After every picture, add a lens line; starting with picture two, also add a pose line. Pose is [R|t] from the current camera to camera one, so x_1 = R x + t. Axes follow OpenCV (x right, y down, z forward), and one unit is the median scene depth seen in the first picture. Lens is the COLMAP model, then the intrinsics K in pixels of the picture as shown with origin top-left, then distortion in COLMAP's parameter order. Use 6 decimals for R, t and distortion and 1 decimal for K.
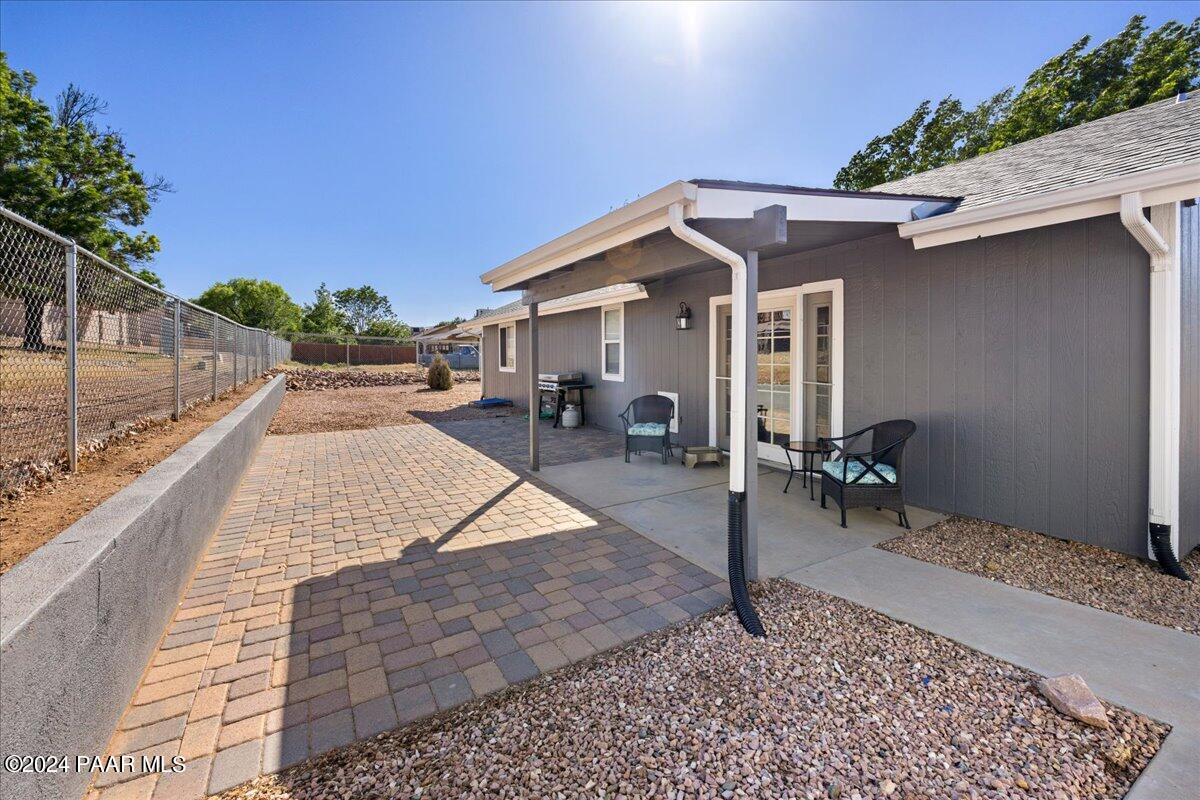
lens RADIAL K [[491.5, 0, 593.2], [0, 491.5, 369.1], [0, 0, 1]] dist [-0.003496, -0.000061]
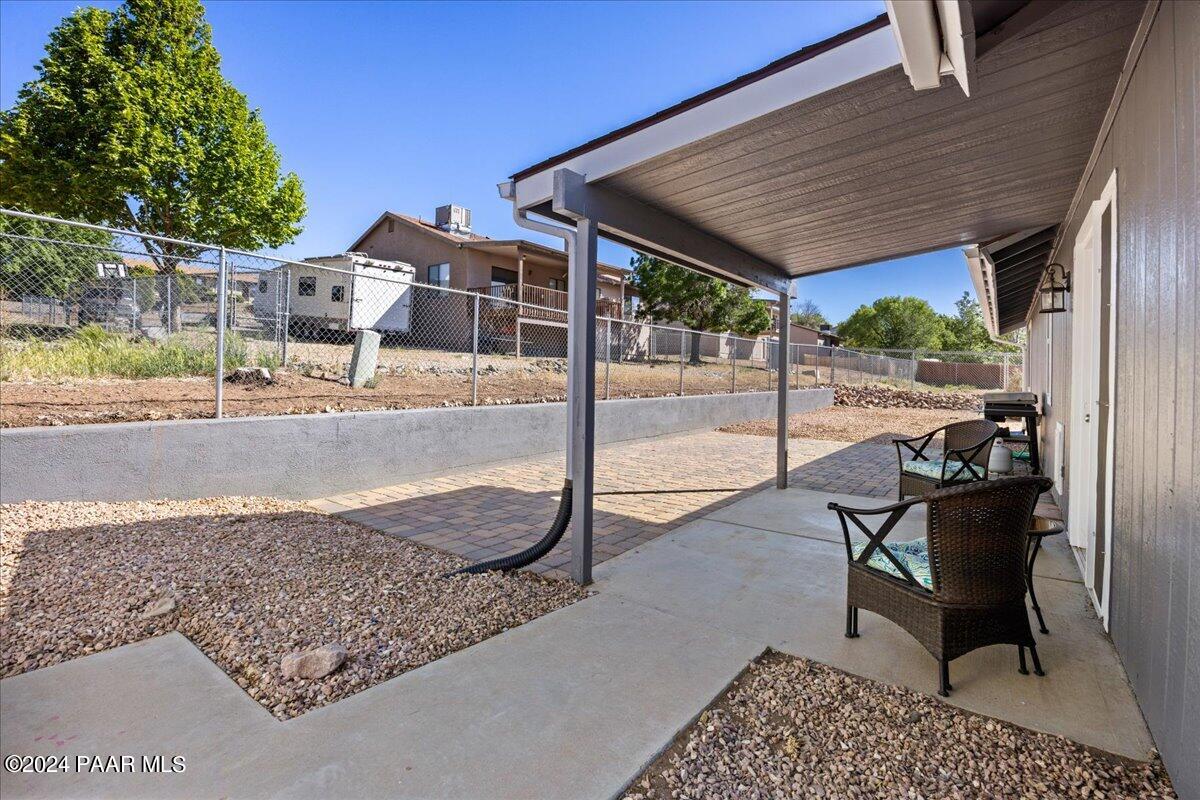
lens RADIAL K [[550.3, 0, 599.0], [0, 550.3, 371.1], [0, 0, 1]] dist [-0.000668, -0.000009]
pose [[0.397505, 0.012824, -0.917510, 0.975259], [-0.050555, 0.998690, -0.007944, 0.035035], [0.916206, 0.049542, 0.397632, 0.464309]]
